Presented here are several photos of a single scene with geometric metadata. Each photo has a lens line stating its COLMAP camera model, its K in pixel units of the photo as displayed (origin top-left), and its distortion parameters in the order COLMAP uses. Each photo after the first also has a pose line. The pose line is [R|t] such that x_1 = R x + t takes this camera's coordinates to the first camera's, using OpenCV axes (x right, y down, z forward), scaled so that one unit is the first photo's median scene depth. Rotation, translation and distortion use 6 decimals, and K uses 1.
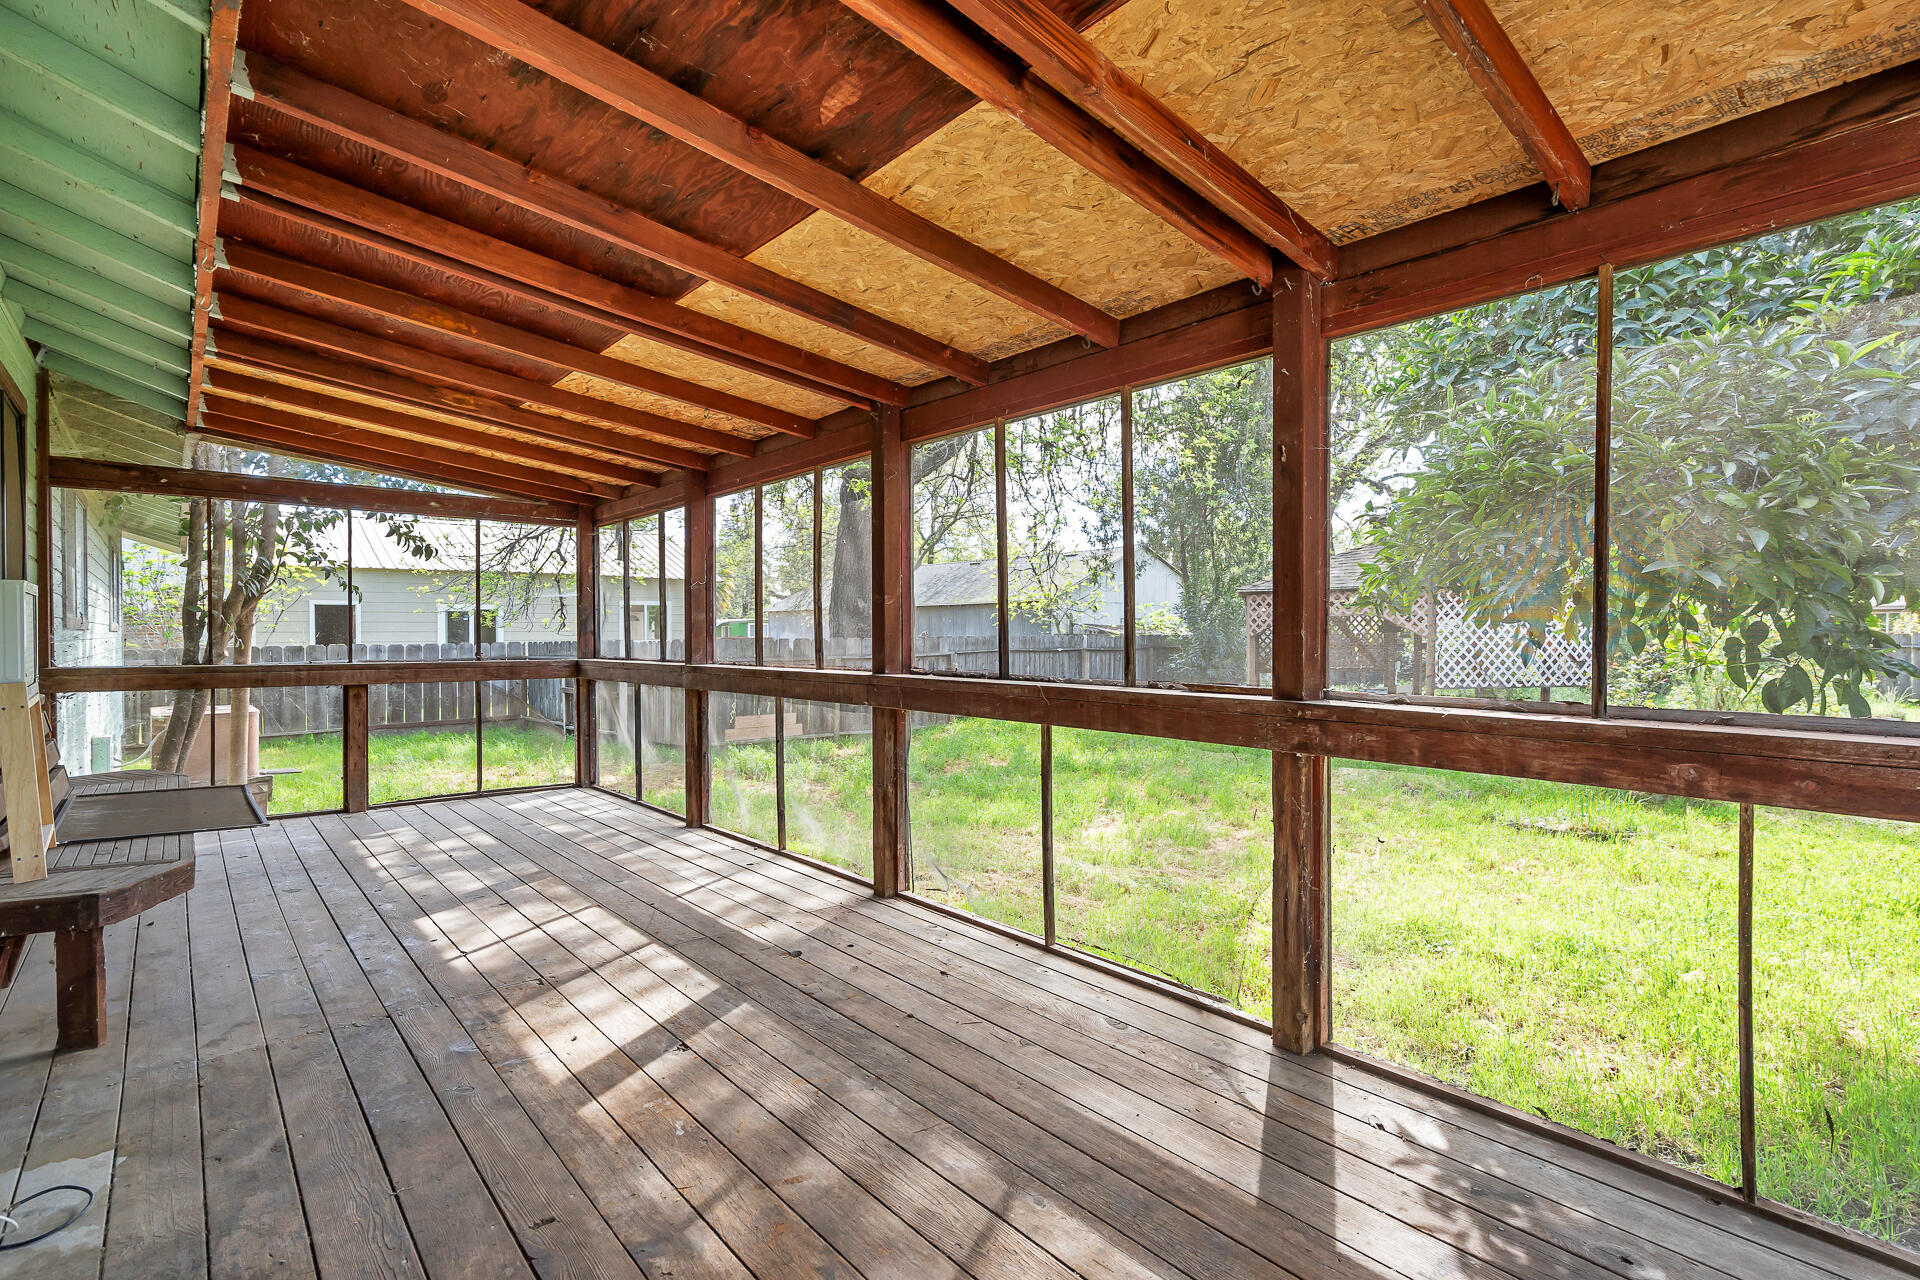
lens RADIAL K [[899.8, 0, 966.0], [0, 899.8, 636.5], [0, 0, 1]] dist [-0.001941, -0.001398]
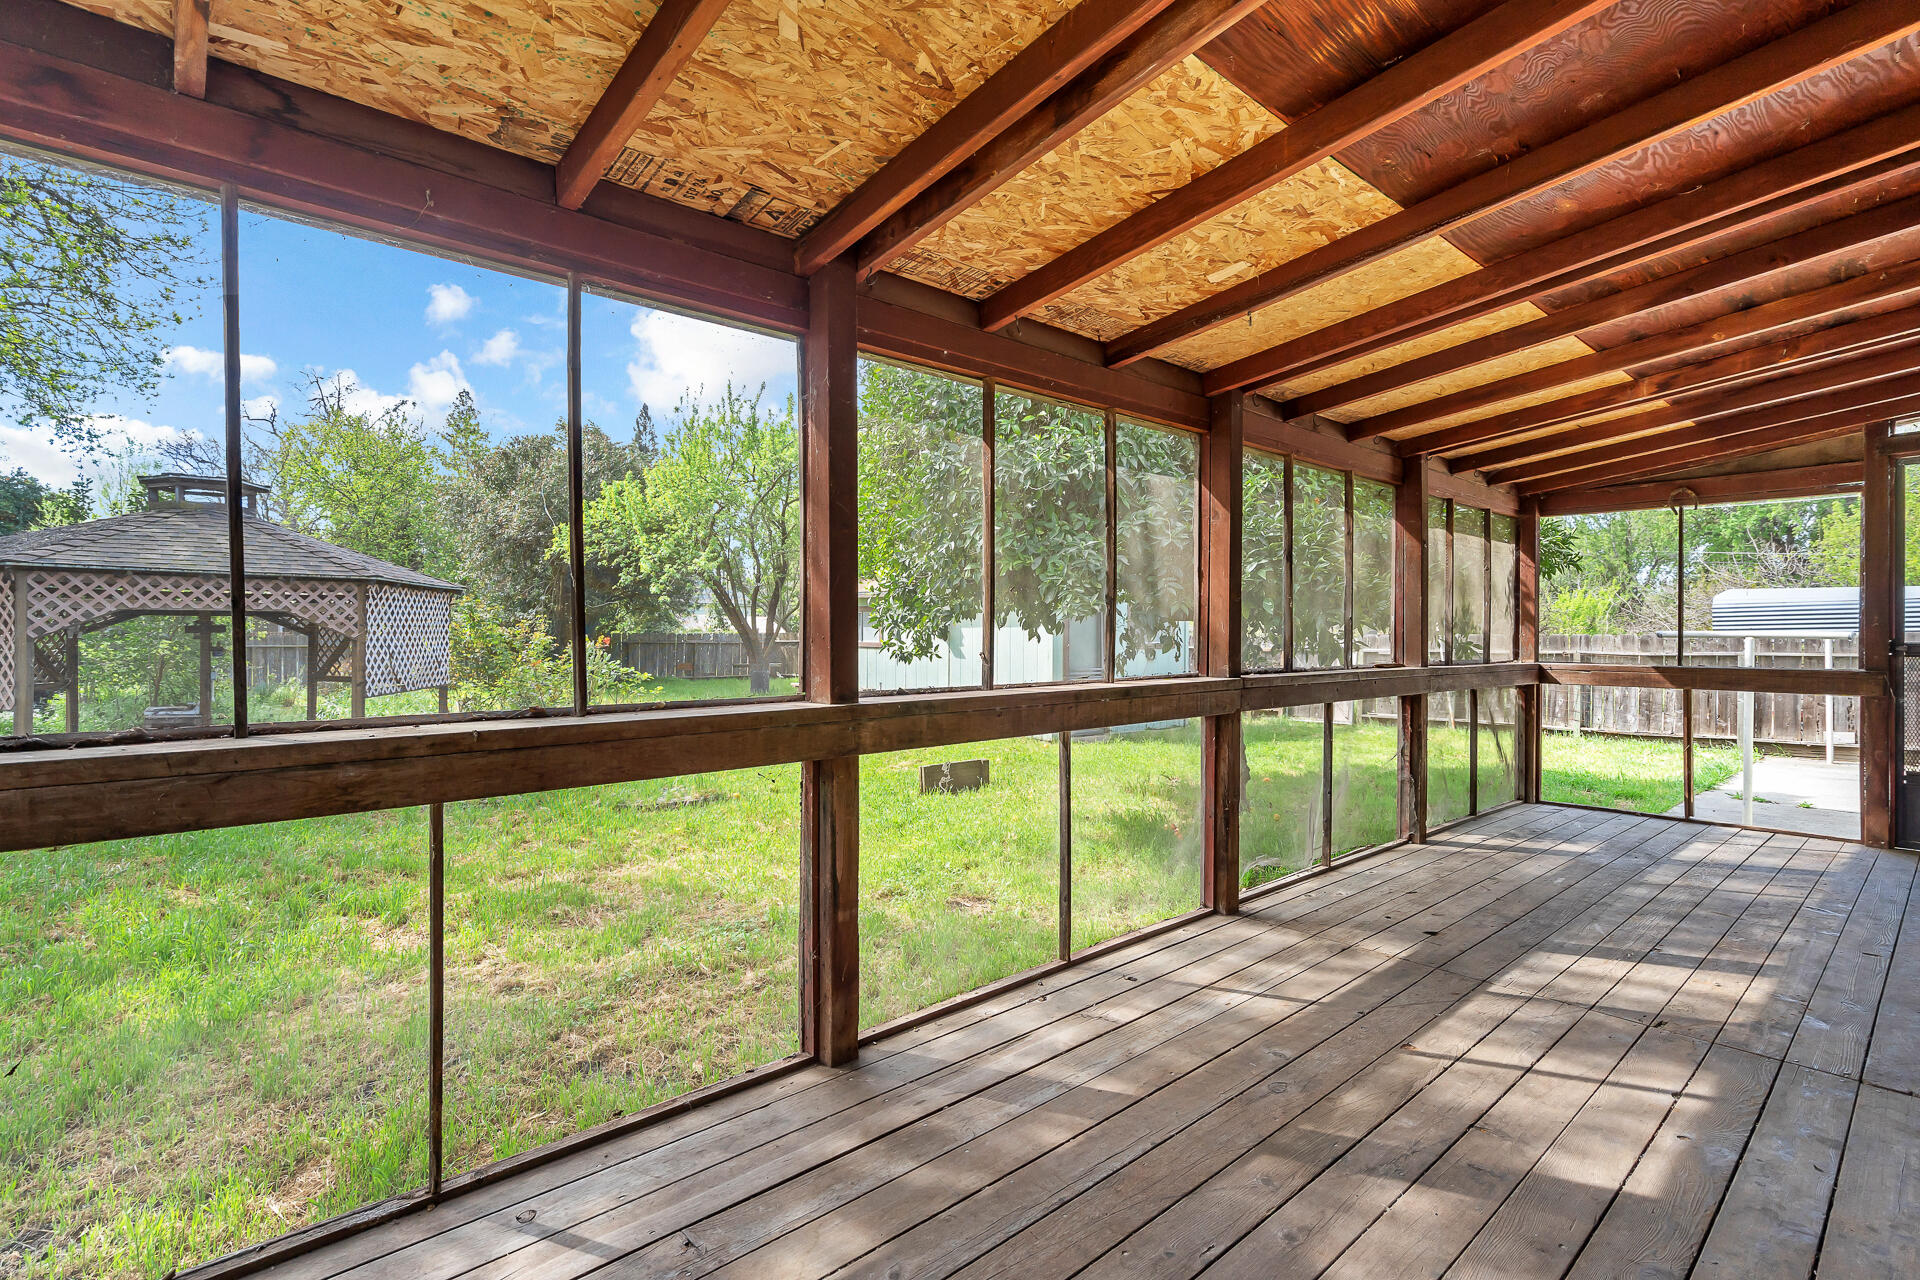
lens RADIAL K [[899.8, 0, 958.0], [0, 899.8, 636.8], [0, 0, 1]] dist [-0.001941, -0.001398]
pose [[0.002147, -0.003785, 0.999991, -1.288493], [0.004666, 0.999982, 0.003775, -0.005765], [-0.999987, 0.004658, 0.002164, 1.599453]]
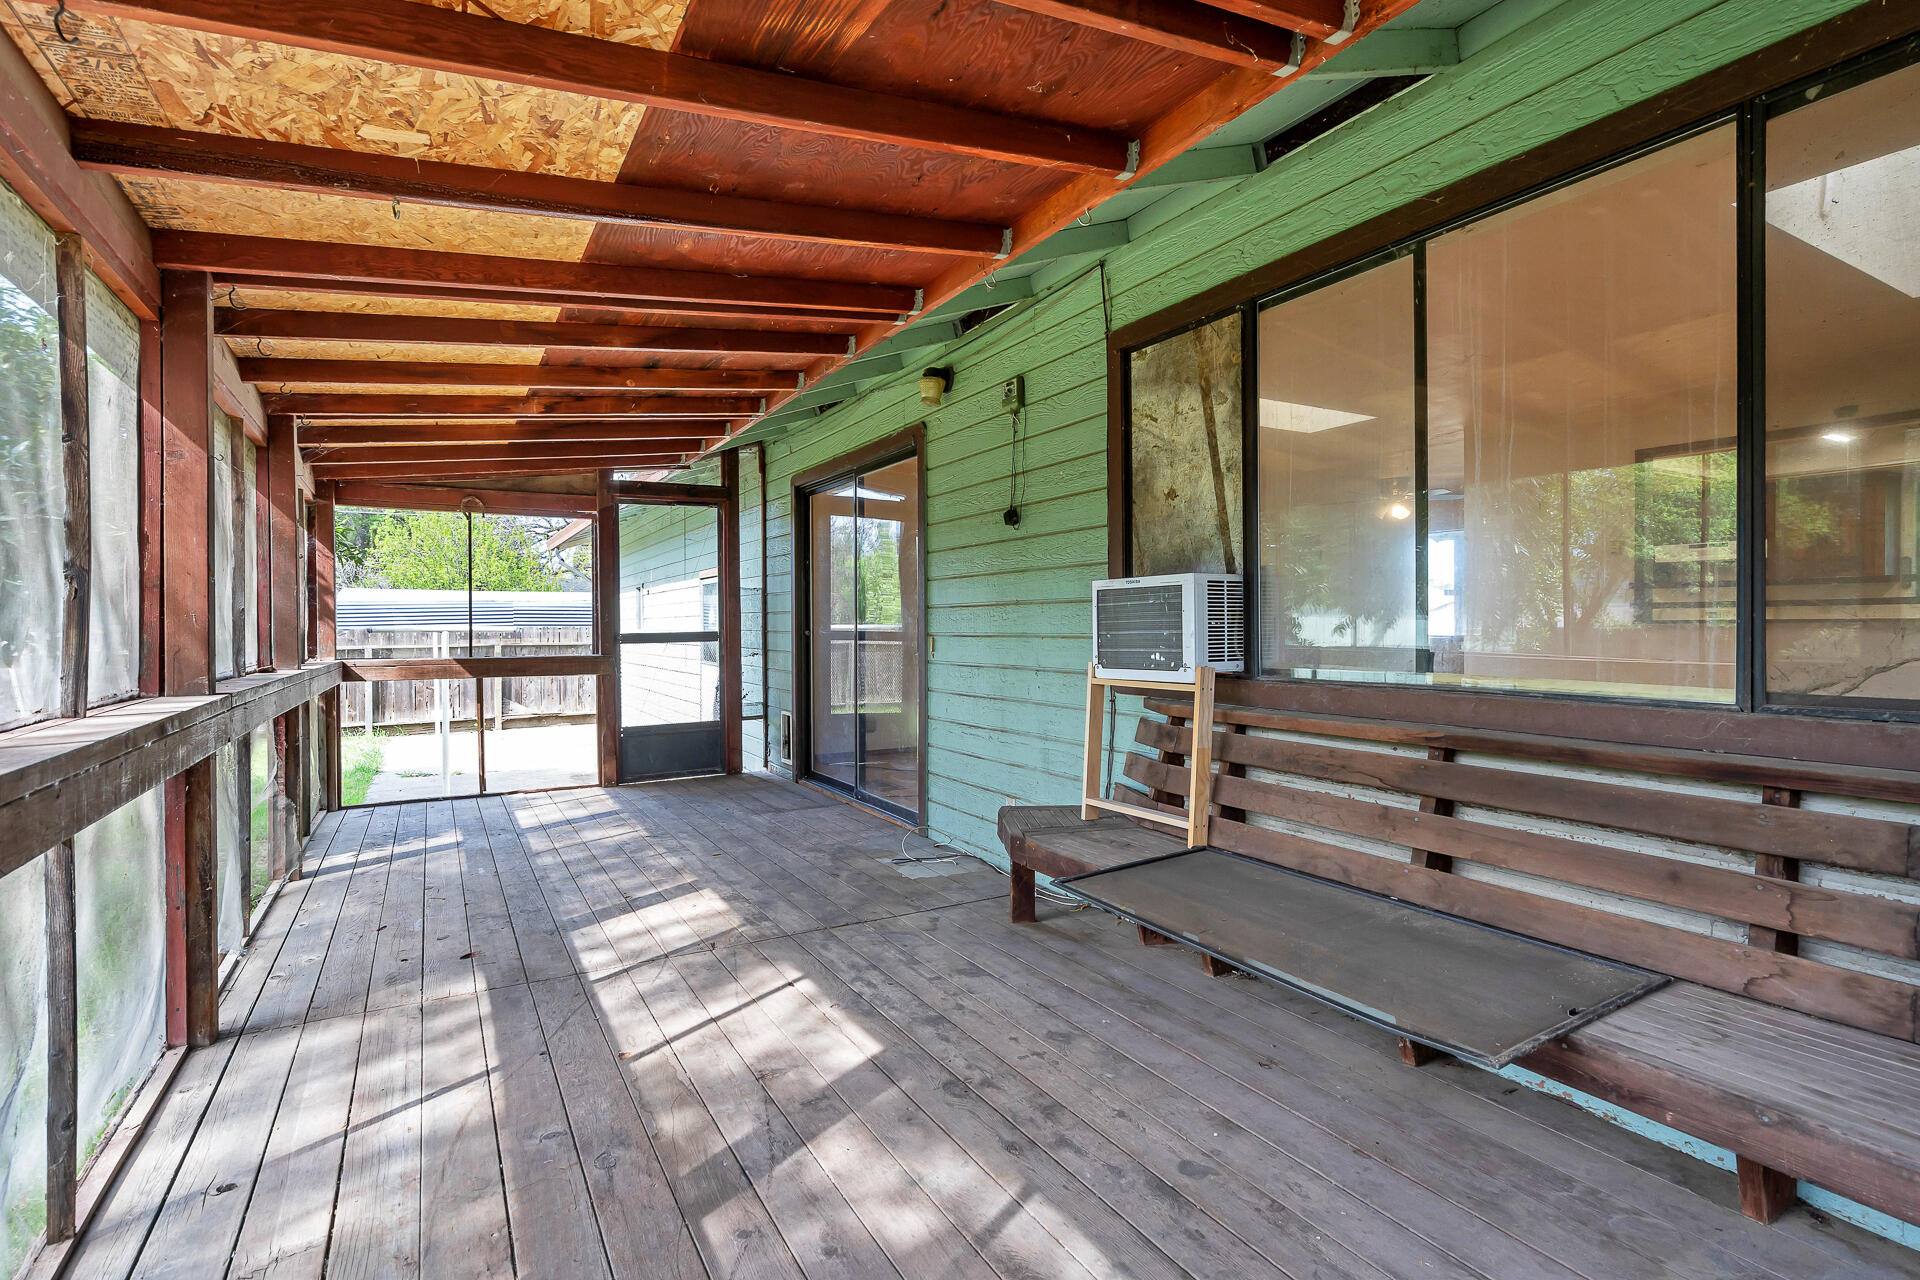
lens RADIAL K [[899.8, 0, 952.6], [0, 899.8, 631.3], [0, 0, 1]] dist [-0.001941, -0.001398]
pose [[-0.981088, 0.004275, 0.193515, -0.916790], [0.006642, 0.999911, 0.011582, -0.007396], [-0.193448, 0.012649, -0.981029, 1.899022]]
